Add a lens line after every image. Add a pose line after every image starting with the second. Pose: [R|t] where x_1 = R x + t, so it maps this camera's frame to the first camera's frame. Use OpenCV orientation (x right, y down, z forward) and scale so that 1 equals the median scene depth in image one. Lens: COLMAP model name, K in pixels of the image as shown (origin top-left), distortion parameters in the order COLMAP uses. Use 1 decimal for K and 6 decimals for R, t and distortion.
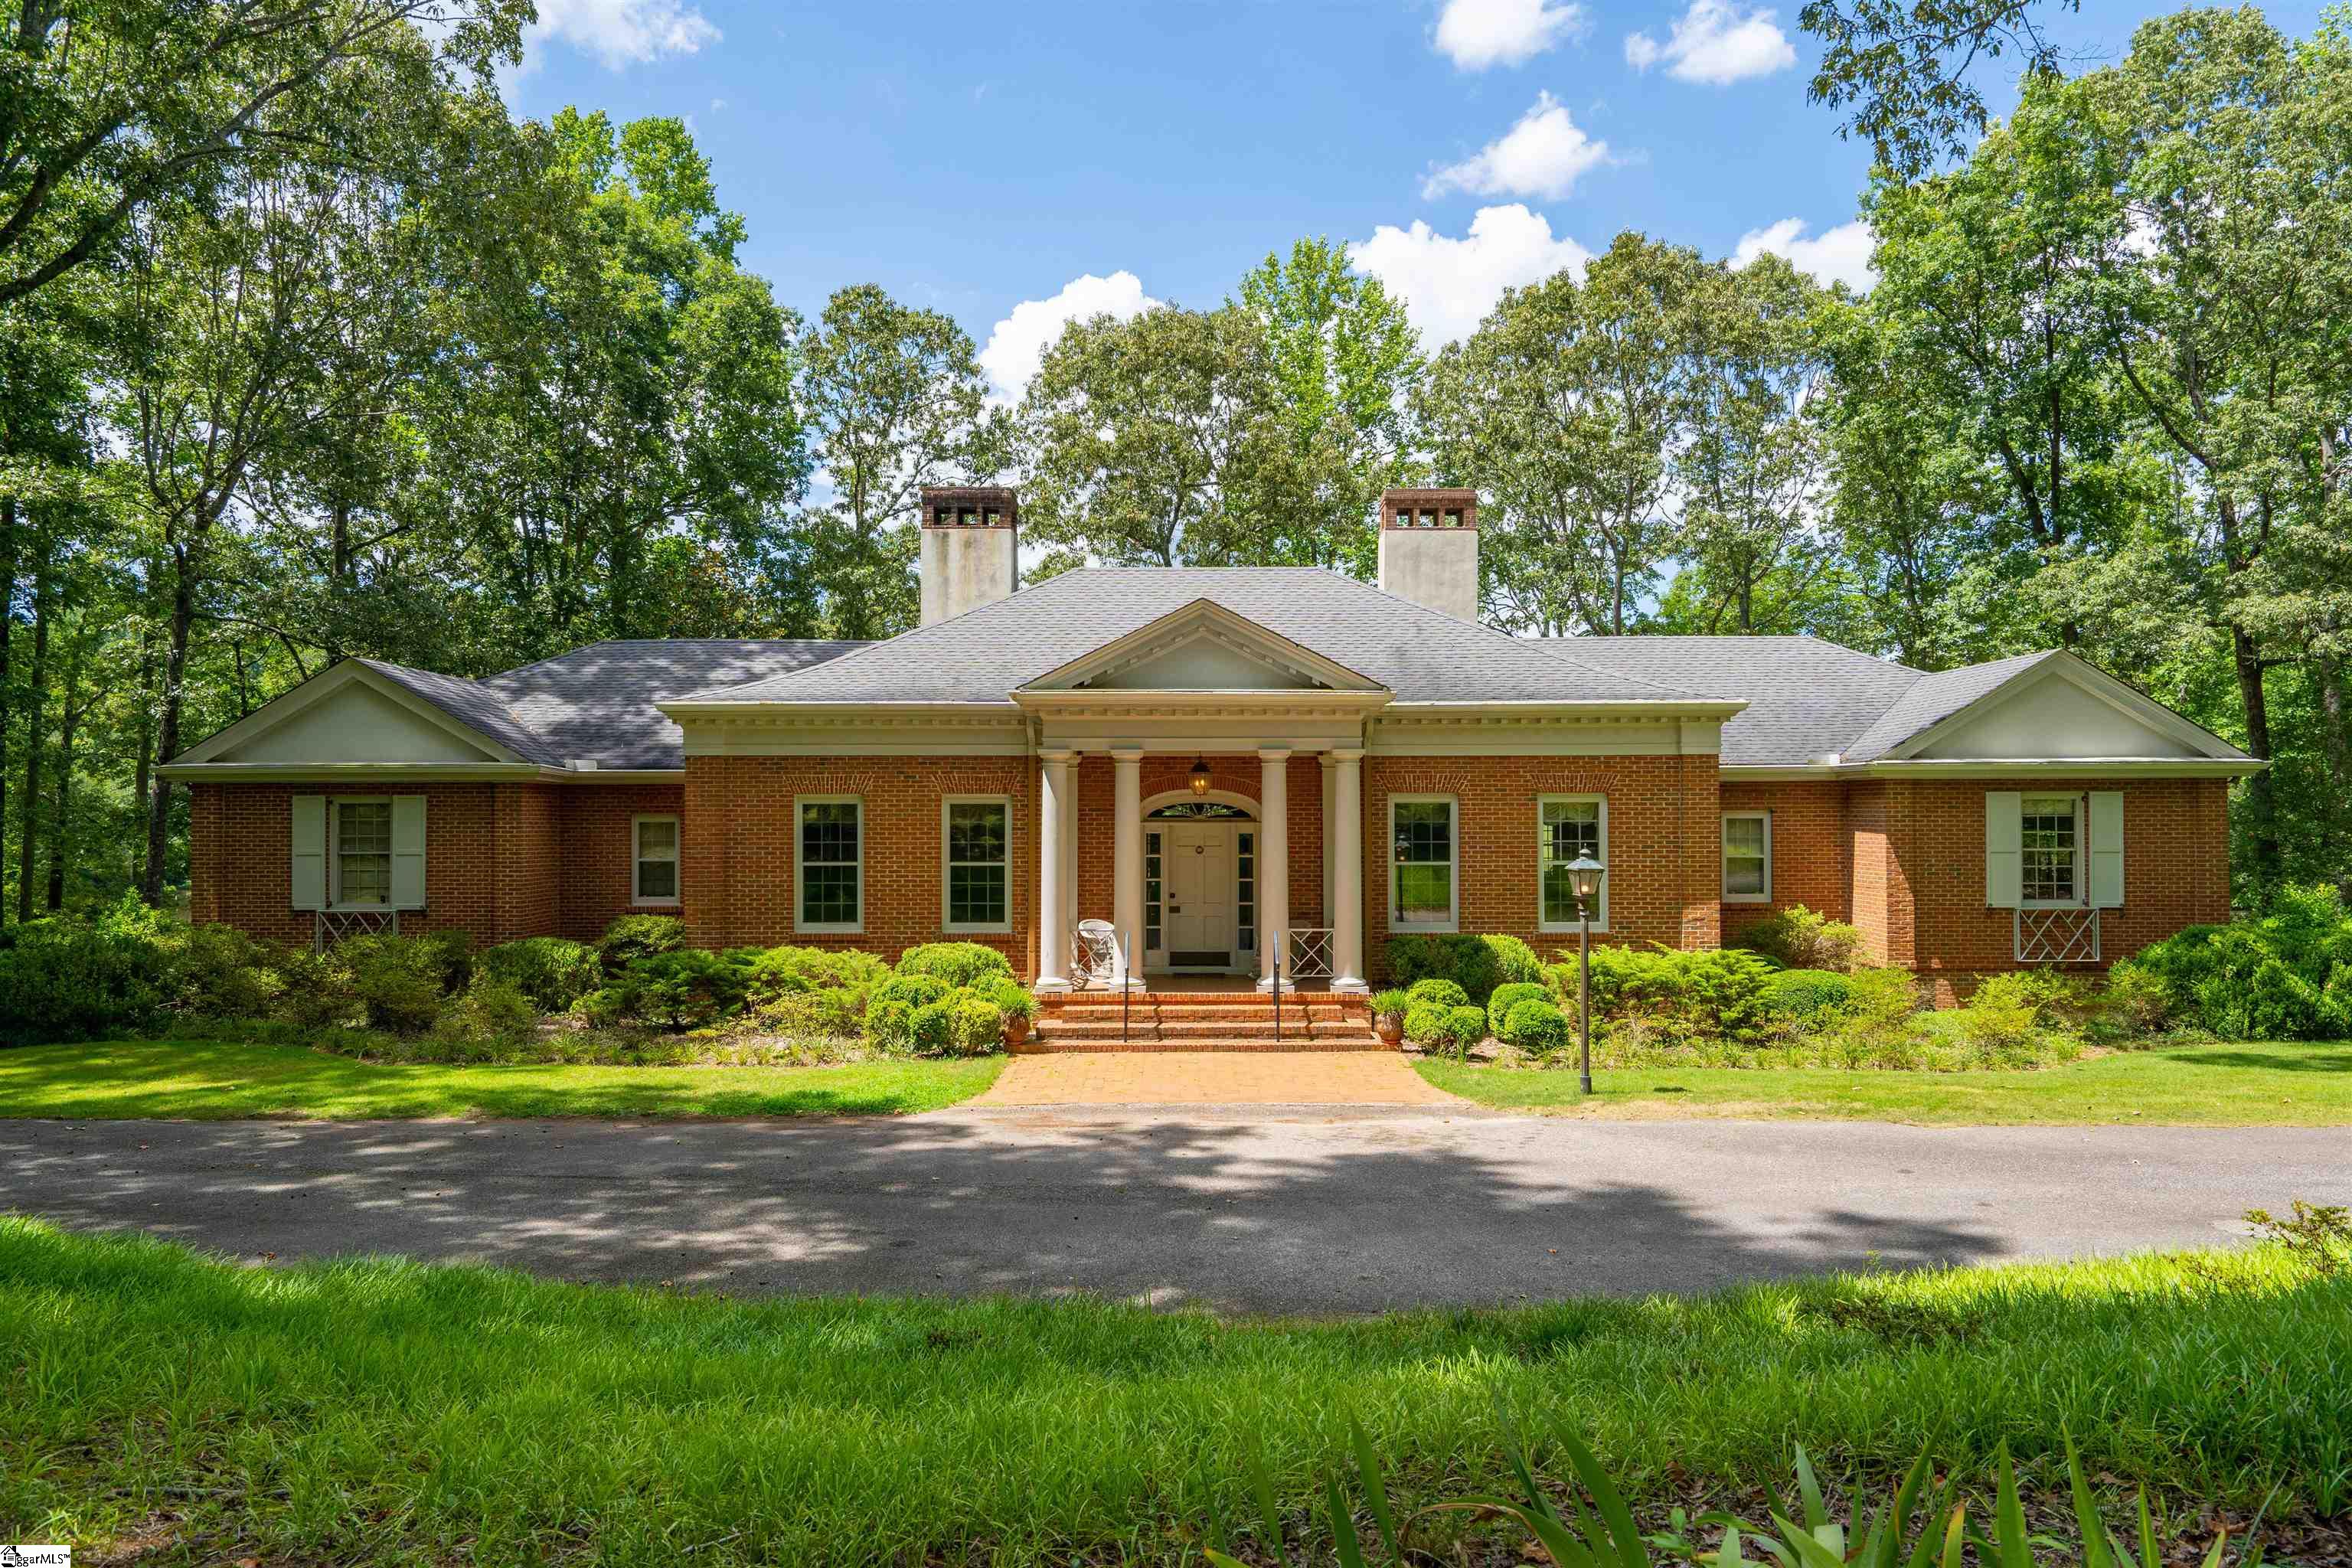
lens RADIAL K [[1479.9, 0, 1176.0], [0, 1479.9, 784.0], [0, 0, 1]] dist [0.001734, -0.039167]
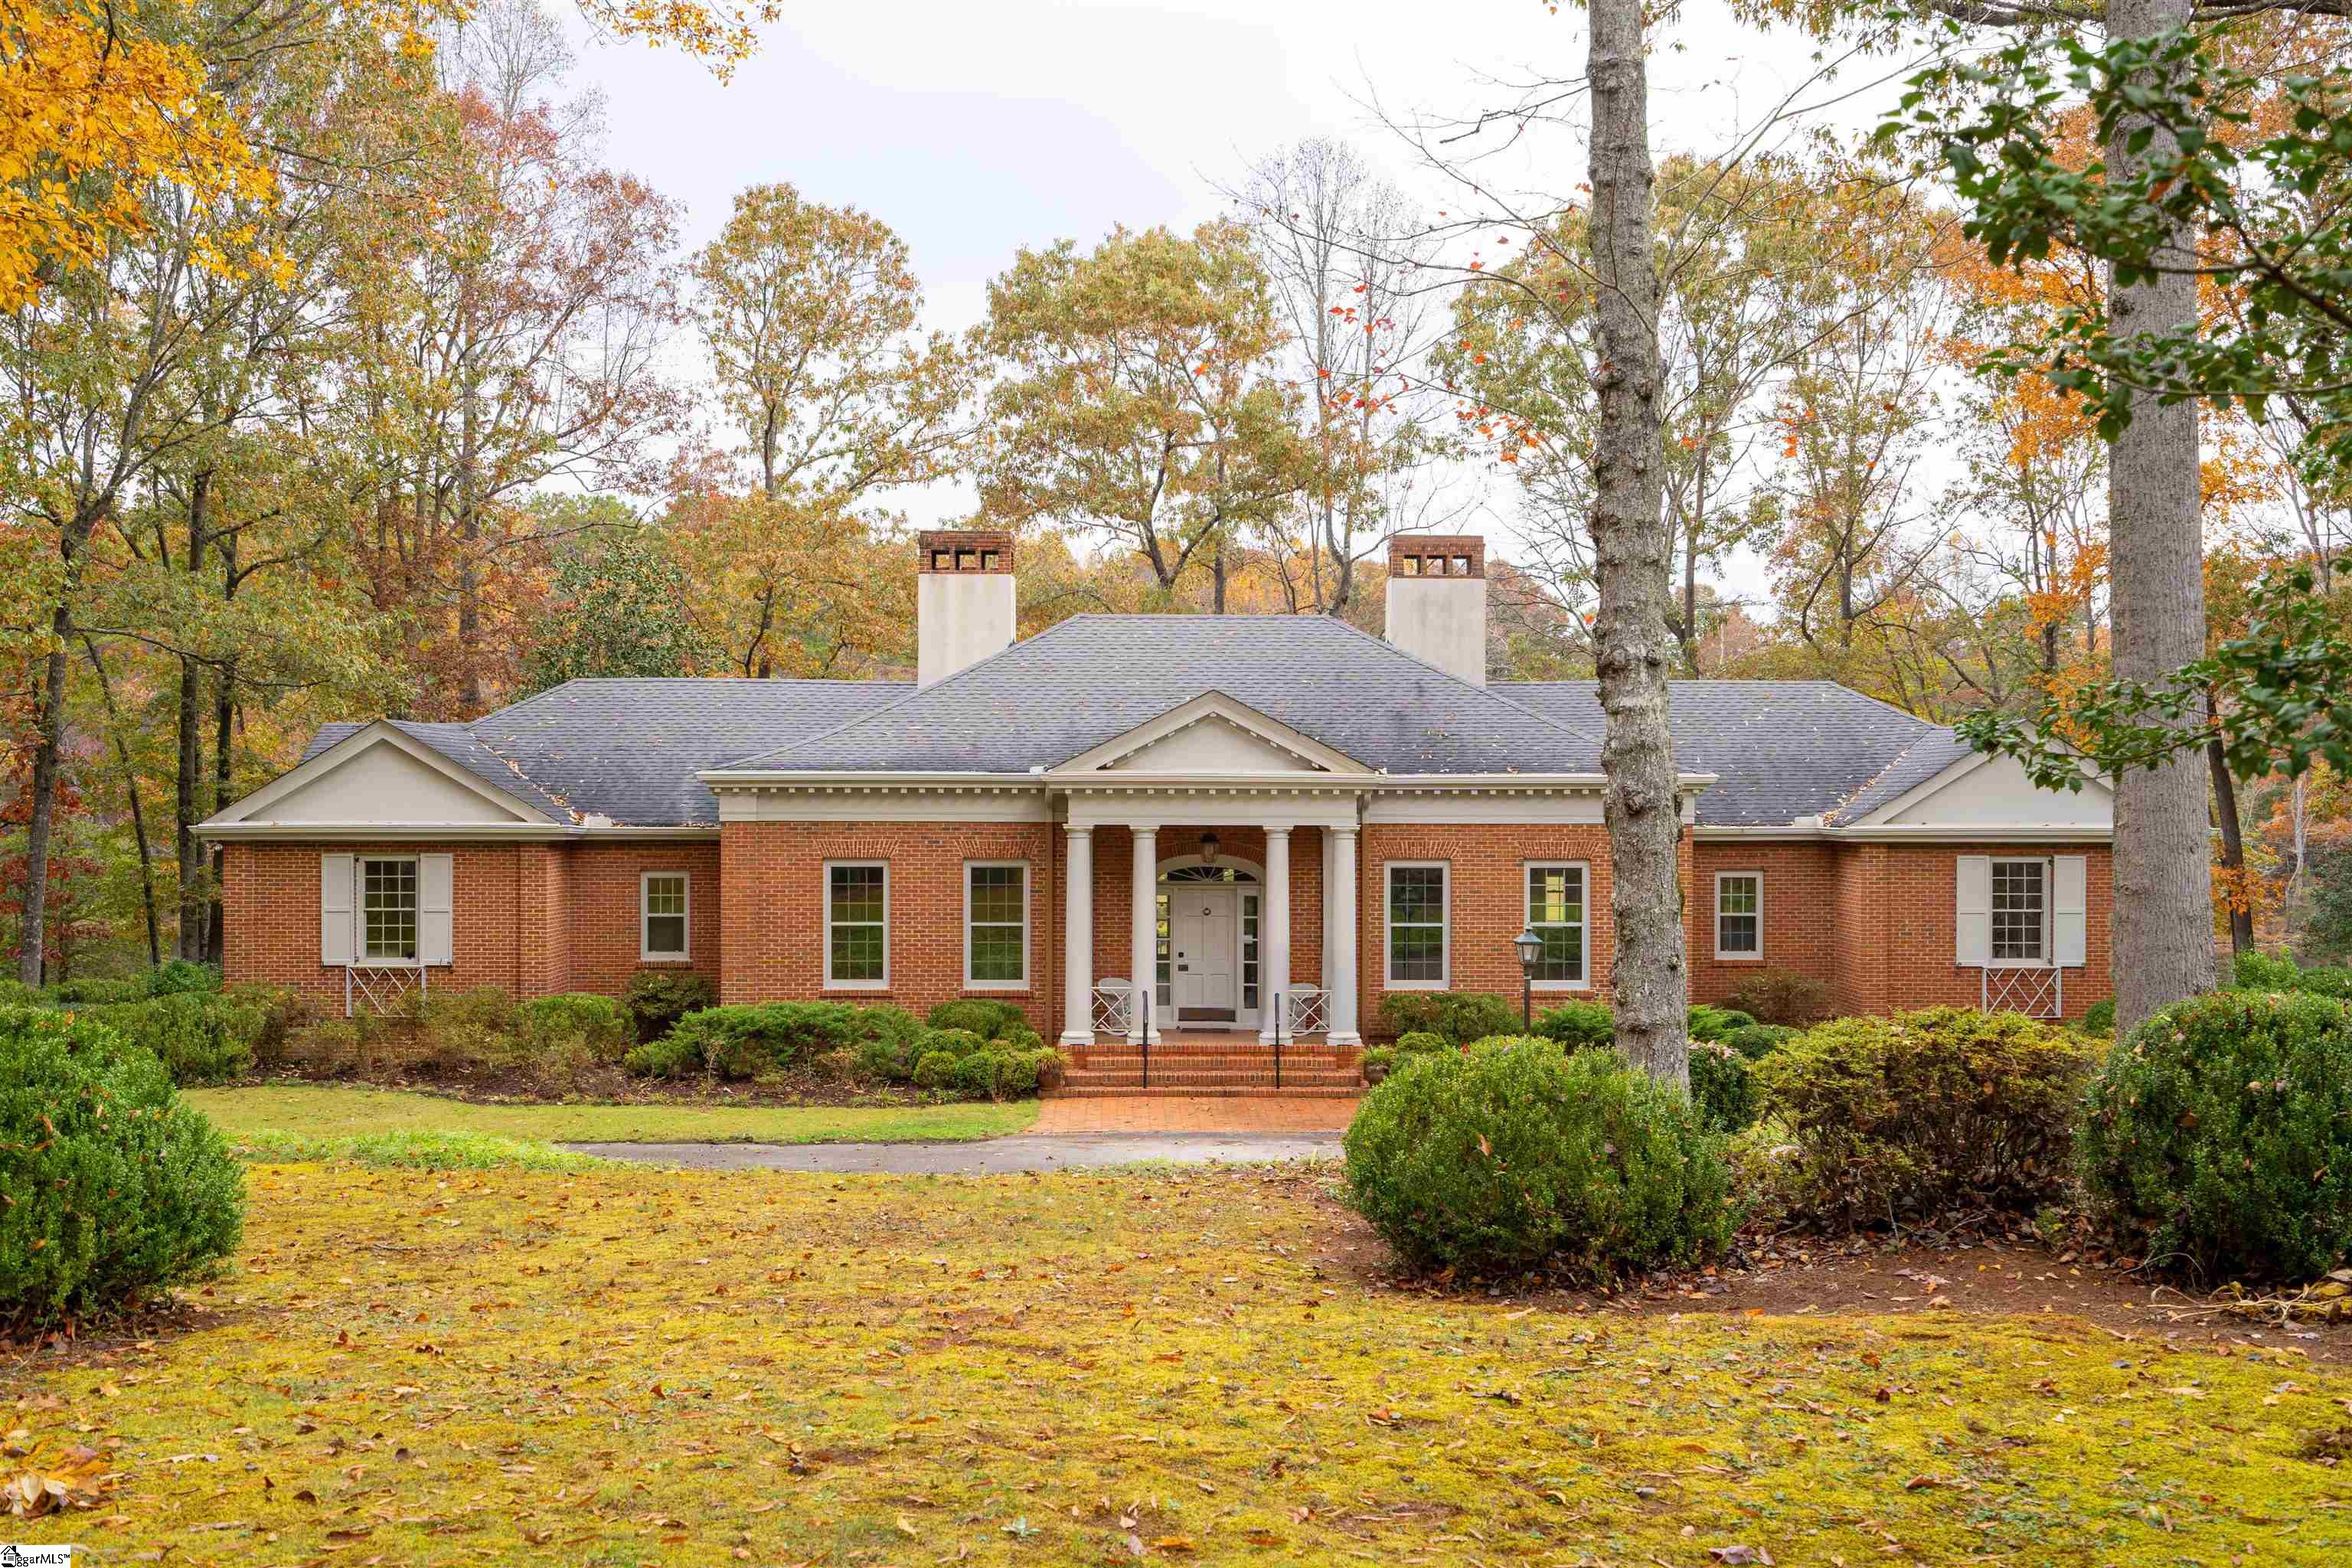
lens RADIAL K [[2433.7, 0, 1172.8], [0, 2433.7, 711.2], [0, 0, 1]] dist [-0.018834, -0.014108]
pose [[0.999649, 0.004462, 0.026096, -0.045522], [-0.004386, 0.999986, -0.002949, -0.077230], [-0.026109, 0.002834, 0.999655, -0.611967]]
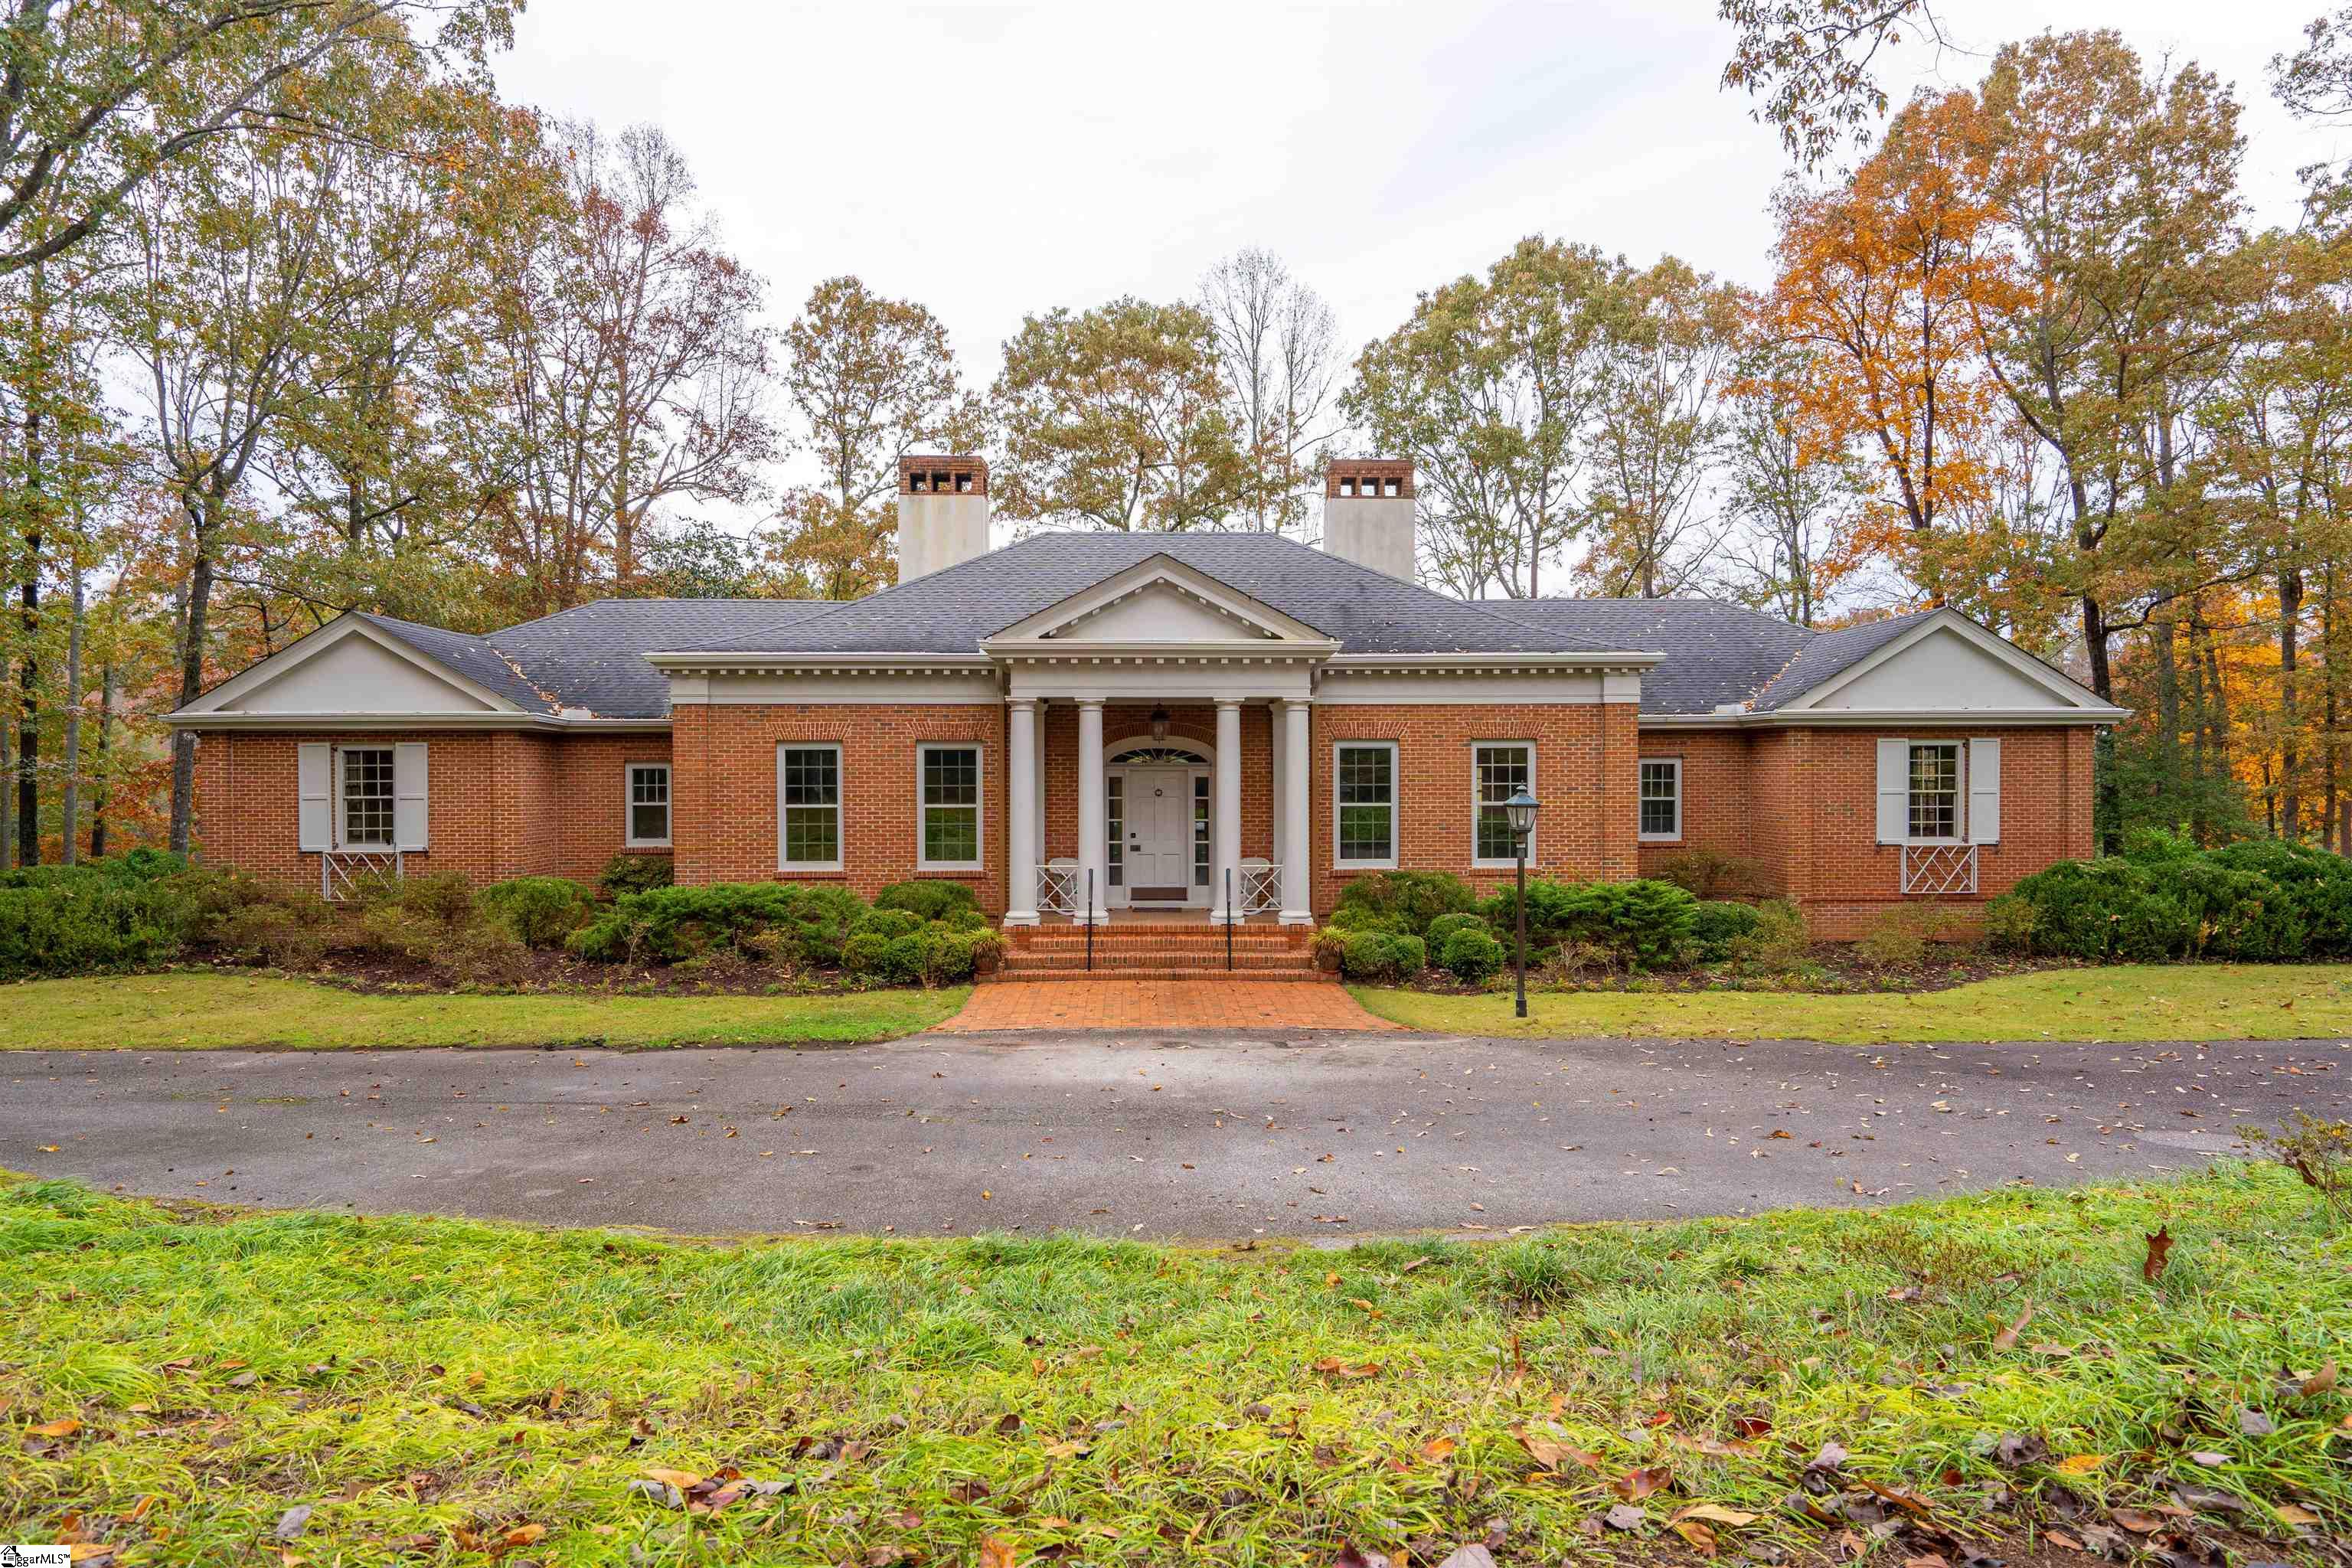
lens RADIAL K [[1296.9, 0, 1176.0], [0, 1296.9, 784.0], [0, 0, 1]] dist [-0.018323, 0.000331]
pose [[0.999447, -0.001539, 0.033212, -0.002392], [0.000512, 0.999523, 0.030888, 0.007940], [-0.033243, -0.030854, 0.998971, 0.051944]]
